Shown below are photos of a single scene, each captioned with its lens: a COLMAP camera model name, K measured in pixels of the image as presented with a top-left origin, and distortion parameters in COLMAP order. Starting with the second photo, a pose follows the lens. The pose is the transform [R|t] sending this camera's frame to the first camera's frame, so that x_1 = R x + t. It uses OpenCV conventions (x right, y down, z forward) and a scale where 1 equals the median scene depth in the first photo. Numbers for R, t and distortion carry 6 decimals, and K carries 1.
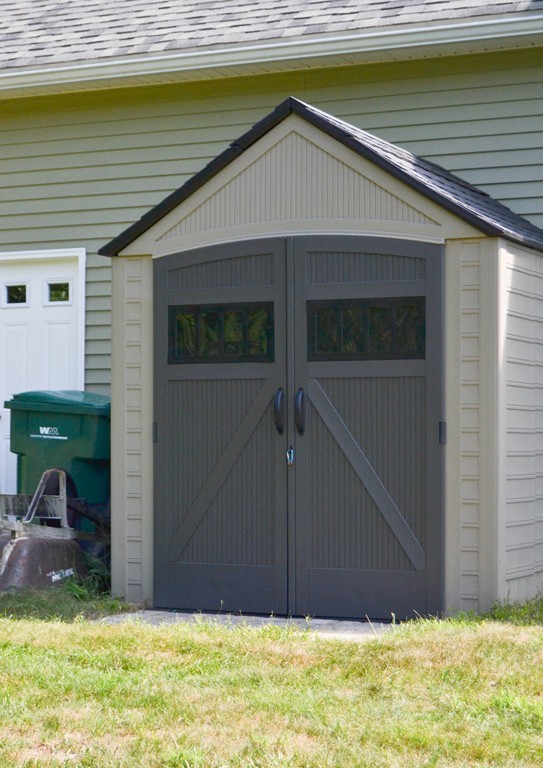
lens RADIAL K [[1722.9, 0, 271.5], [0, 1722.9, 383.8], [0, 0, 1]] dist [-0.067322, 0.000000]
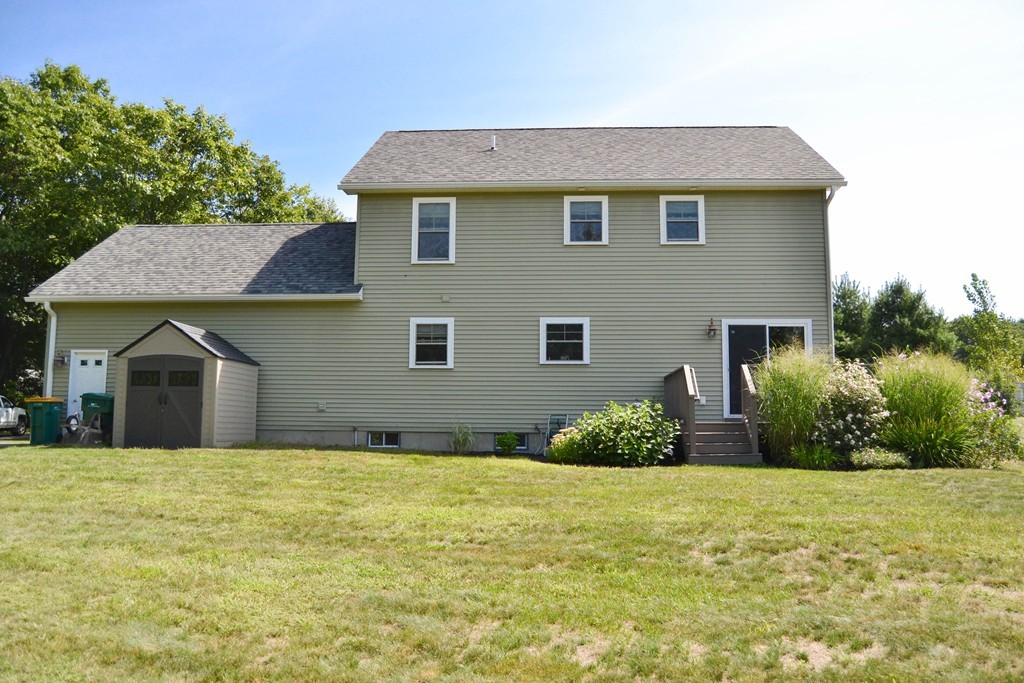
lens RADIAL K [[814.8, 0, 509.8], [0, 814.8, 345.7], [0, 0, 1]] dist [-0.086791, 0.023014]
pose [[0.932662, 0.044799, 0.357959, 0.086469], [-0.019452, 0.997061, -0.074103, 0.015552], [-0.360226, 0.062150, 0.930792, -0.976633]]
